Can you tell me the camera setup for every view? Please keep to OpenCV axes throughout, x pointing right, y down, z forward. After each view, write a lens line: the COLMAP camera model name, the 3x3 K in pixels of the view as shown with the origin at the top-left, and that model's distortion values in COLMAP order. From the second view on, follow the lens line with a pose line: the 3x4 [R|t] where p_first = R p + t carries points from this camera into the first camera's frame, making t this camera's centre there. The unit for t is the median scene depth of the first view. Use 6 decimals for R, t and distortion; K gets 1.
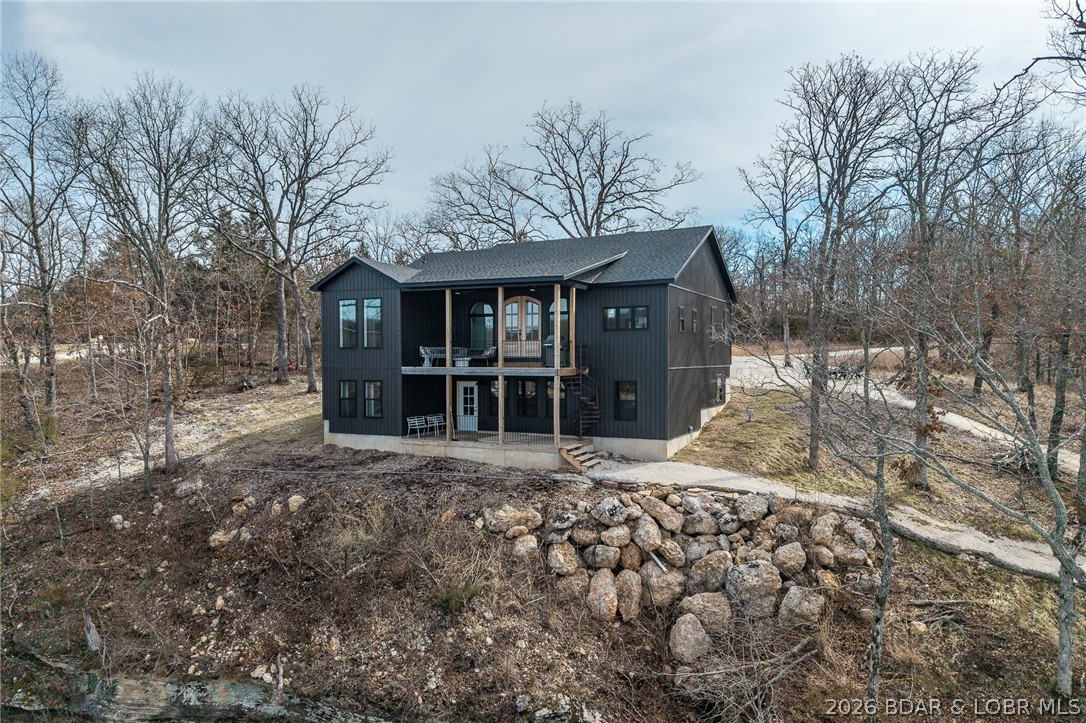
lens RADIAL K [[733.4, 0, 543.0], [0, 733.4, 361.5], [0, 0, 1]] dist [0.054656, -0.055632]
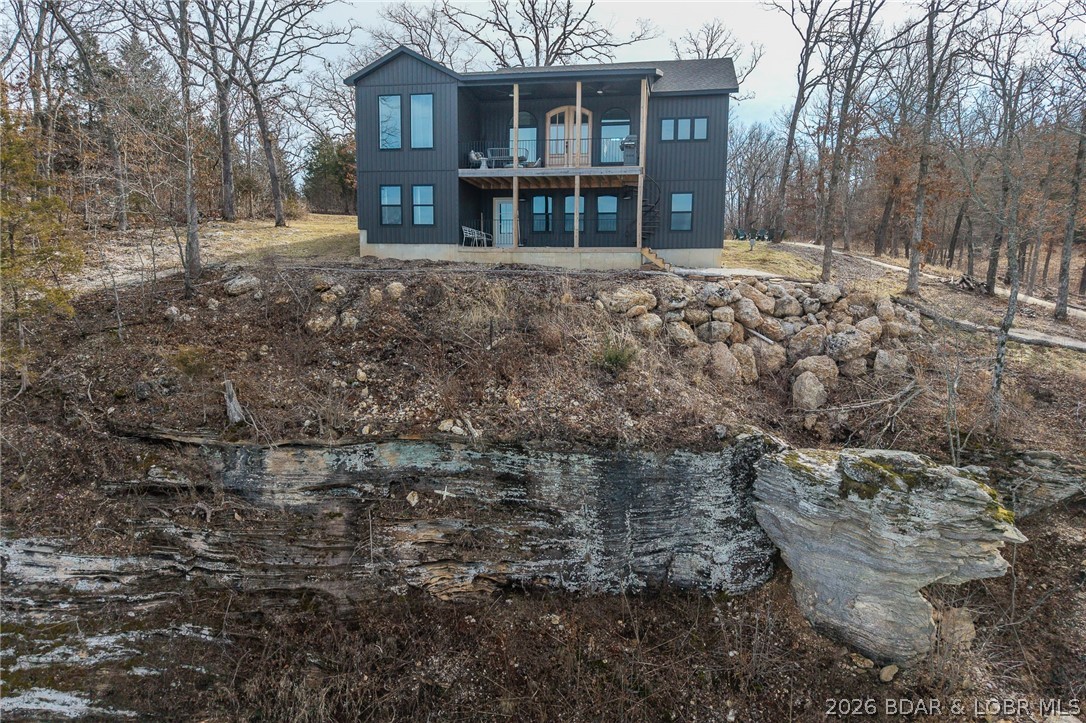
lens RADIAL K [[733.4, 0, 543.0], [0, 733.4, 361.5], [0, 0, 1]] dist [0.054656, -0.055632]
pose [[0.960569, -0.015331, 0.277618, -0.438028], [-0.009820, 0.995985, 0.088982, 0.207093], [-0.277867, -0.088199, 0.956562, 0.047190]]
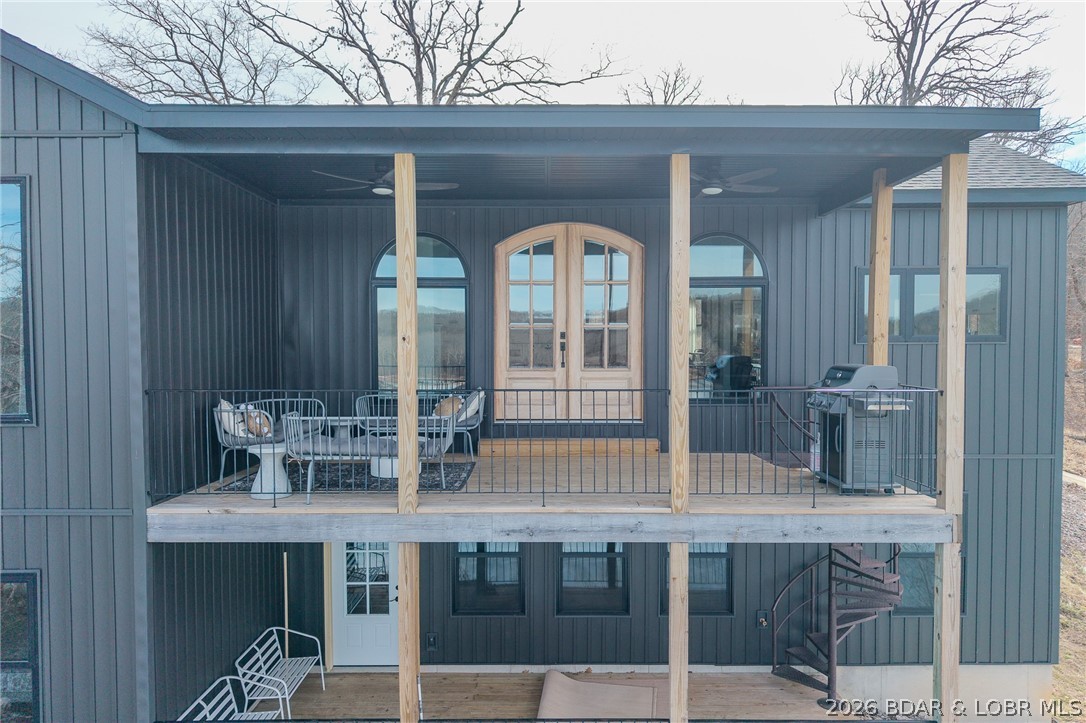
lens RADIAL K [[737.2, 0, 543.0], [0, 737.2, 361.5], [0, 0, 1]] dist [0.007220, 0.000733]
pose [[0.893941, -0.011333, 0.448041, -0.228591], [0.004295, 0.999851, 0.016721, -0.047479], [-0.448164, -0.013024, 0.893856, 0.931696]]
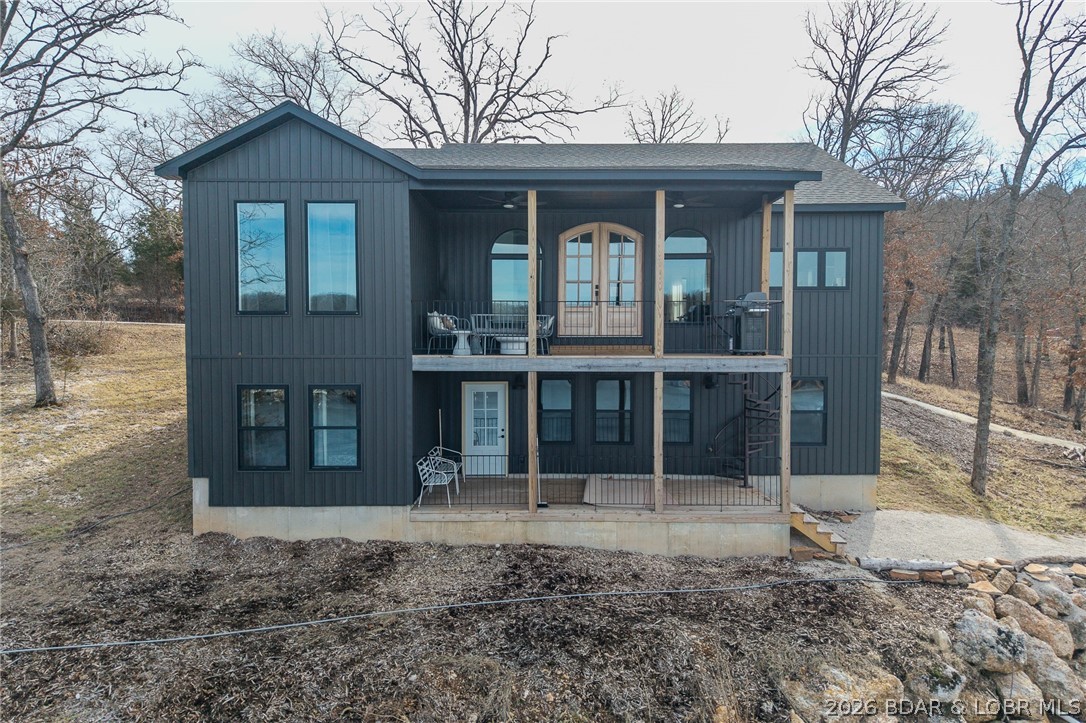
lens RADIAL K [[733.4, 0, 543.0], [0, 733.4, 361.5], [0, 0, 1]] dist [0.054656, -0.055632]
pose [[0.894611, -0.009491, 0.446745, -0.399459], [0.001796, 0.999843, 0.017645, 0.003998], [-0.446842, -0.014983, 0.894488, 0.679648]]
